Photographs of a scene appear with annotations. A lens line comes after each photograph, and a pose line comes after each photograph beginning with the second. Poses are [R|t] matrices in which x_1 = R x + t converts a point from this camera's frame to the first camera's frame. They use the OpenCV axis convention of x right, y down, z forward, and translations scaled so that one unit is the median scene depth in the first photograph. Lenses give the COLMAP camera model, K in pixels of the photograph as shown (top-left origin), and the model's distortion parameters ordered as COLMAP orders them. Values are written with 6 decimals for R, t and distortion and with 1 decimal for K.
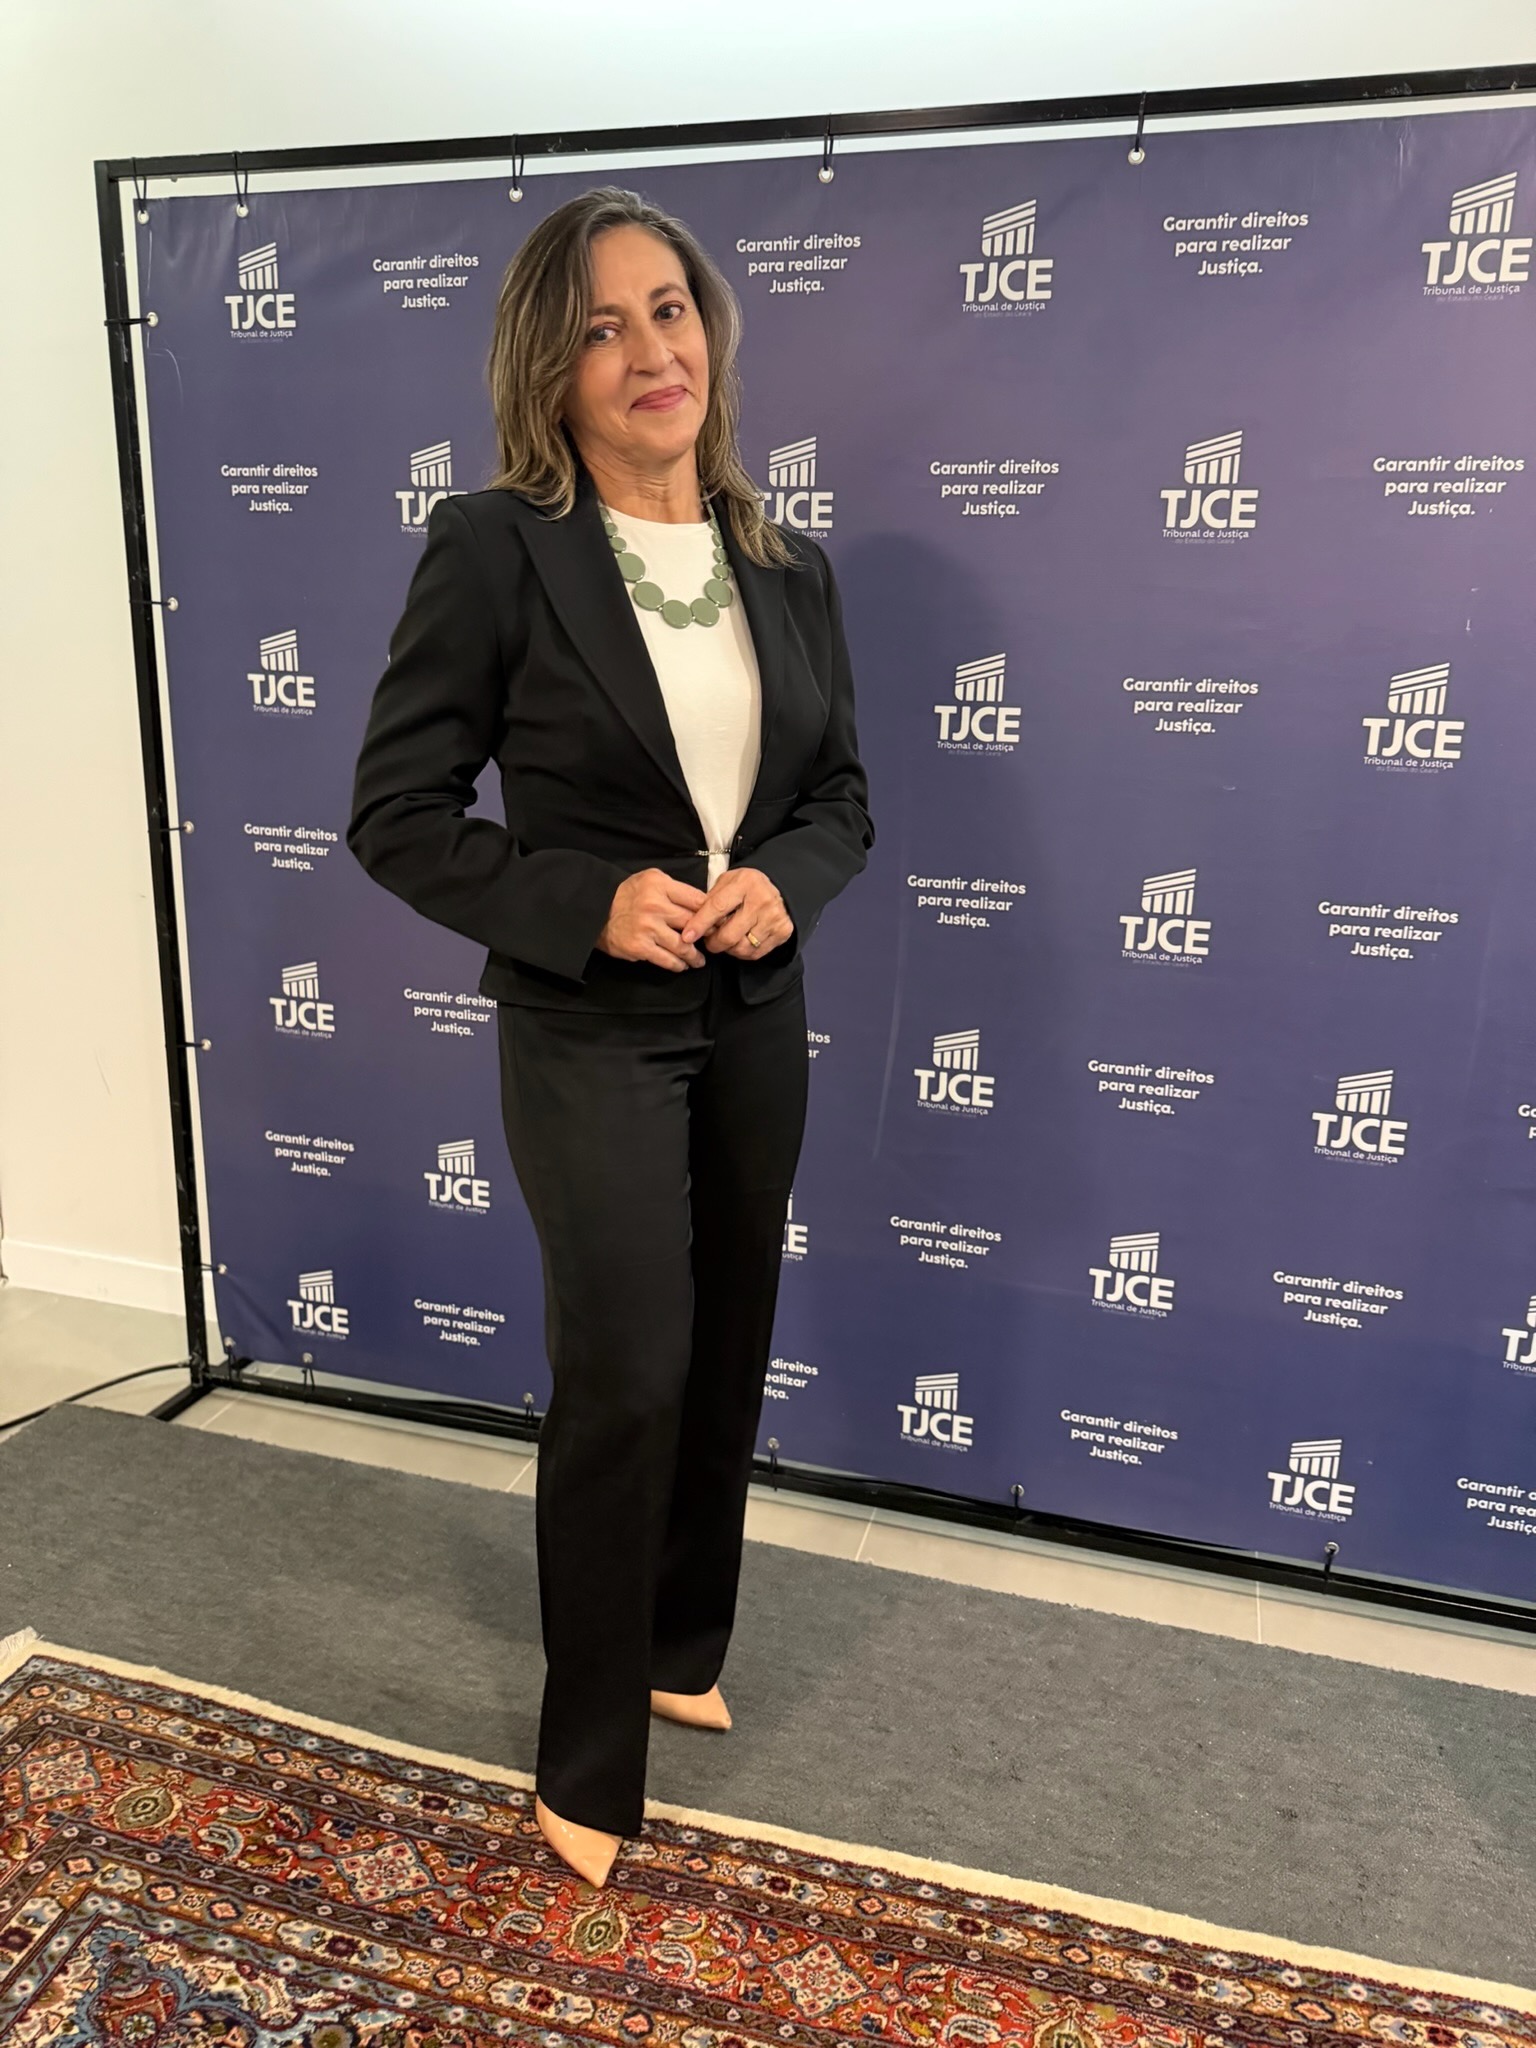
lens RADIAL K [[1503.5, 0, 764.9], [0, 1503.5, 1035.0], [0, 0, 1]] dist [0.004270, -0.025918]
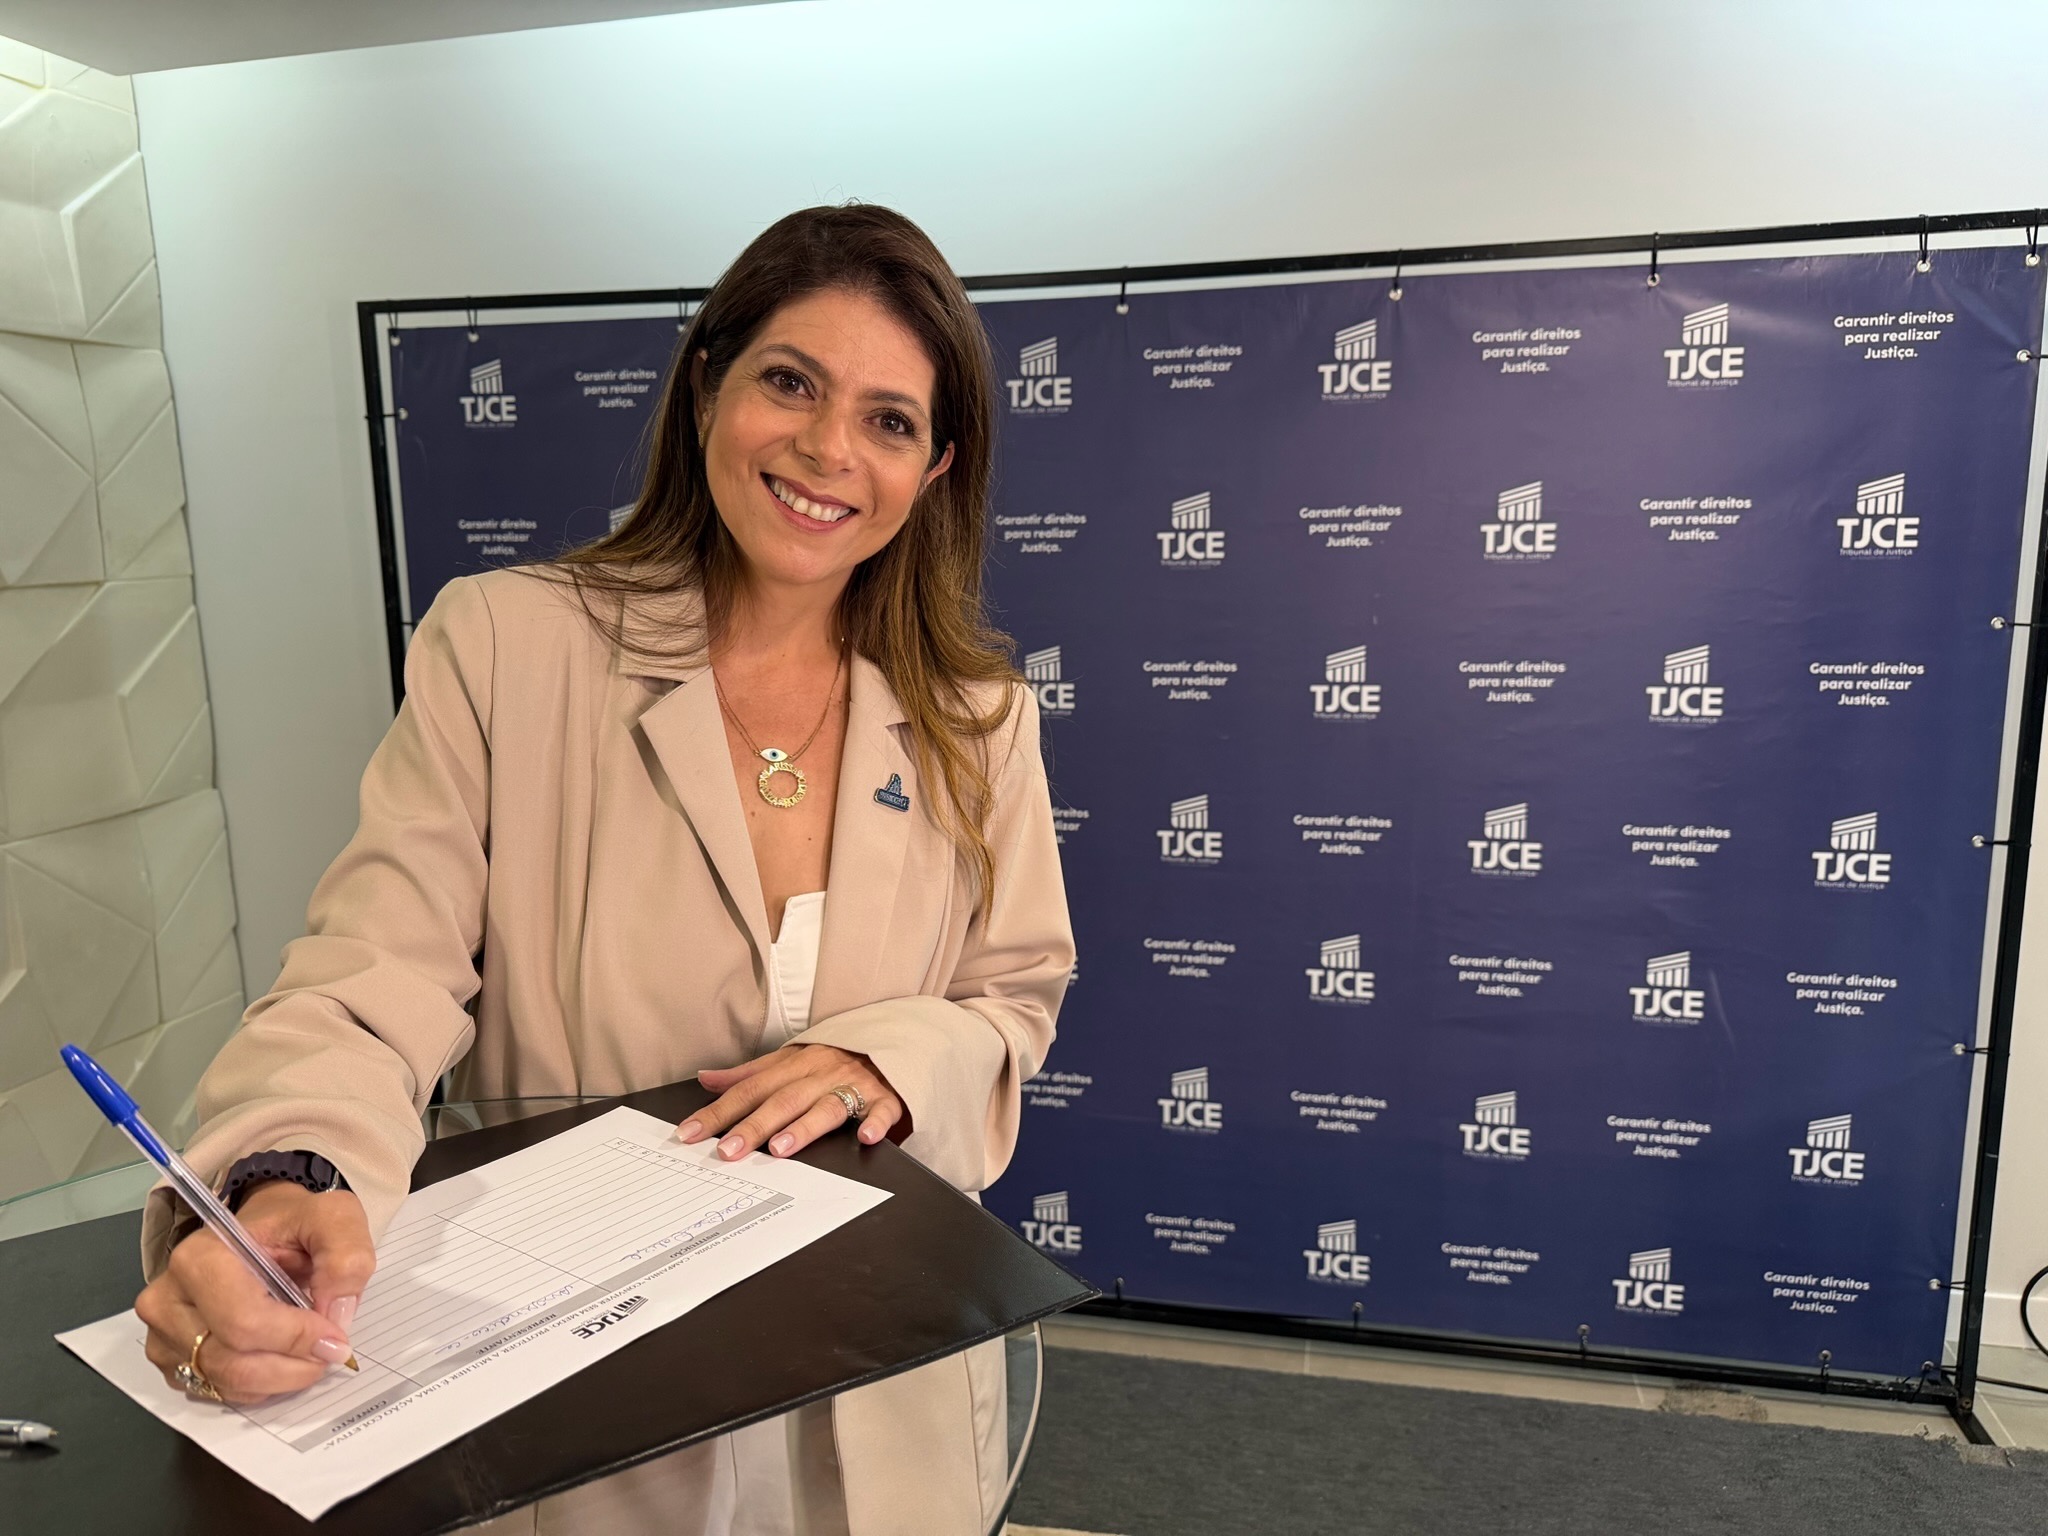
lens RADIAL K [[1503.5, 0, 1028.4], [0, 1503.5, 775.8], [0, 0, 1]] dist [0.004270, -0.025918]
pose [[0.996568, -0.053102, 0.063500, 0.040645], [0.058557, 0.994451, -0.087394, -0.020498], [-0.058507, 0.090813, 0.994148, -0.355103]]
